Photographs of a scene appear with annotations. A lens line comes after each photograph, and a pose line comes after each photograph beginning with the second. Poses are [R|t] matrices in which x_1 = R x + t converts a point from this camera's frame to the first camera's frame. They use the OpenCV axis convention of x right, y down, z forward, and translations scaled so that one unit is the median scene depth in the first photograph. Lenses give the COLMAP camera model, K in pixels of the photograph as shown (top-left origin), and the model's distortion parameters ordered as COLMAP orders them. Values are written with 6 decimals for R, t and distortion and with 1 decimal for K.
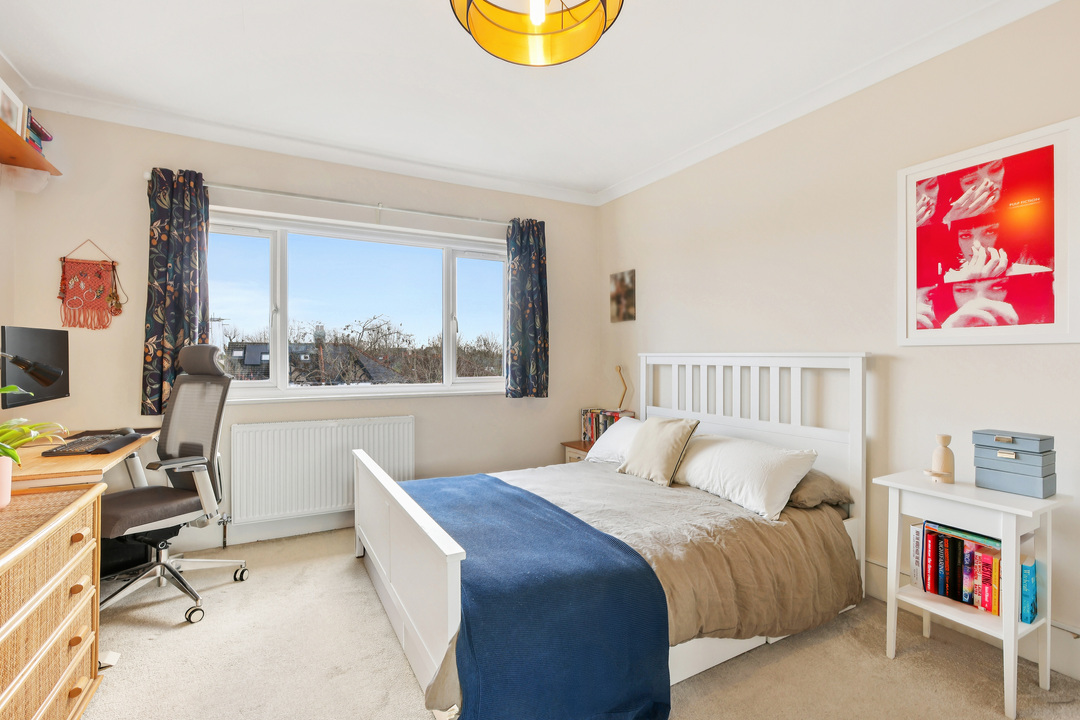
lens RADIAL K [[485.2, 0, 540.0], [0, 485.2, 360.0], [0, 0, 1]] dist [-0.038259, 0.000185]
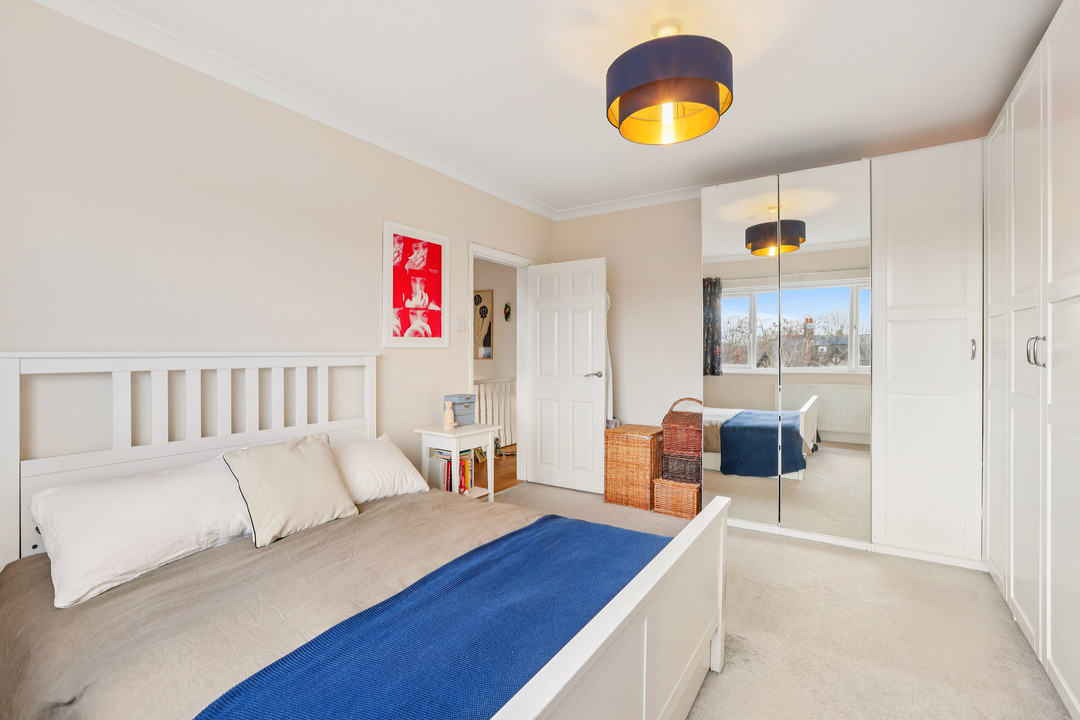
lens RADIAL K [[485.2, 0, 540.0], [0, 485.2, 360.0], [0, 0, 1]] dist [-0.038259, 0.000185]
pose [[-0.481133, -0.016704, 0.876488, -0.700699], [0.005602, 0.999739, 0.022128, -0.022185], [-0.876629, 0.015557, -0.480915, 1.297348]]
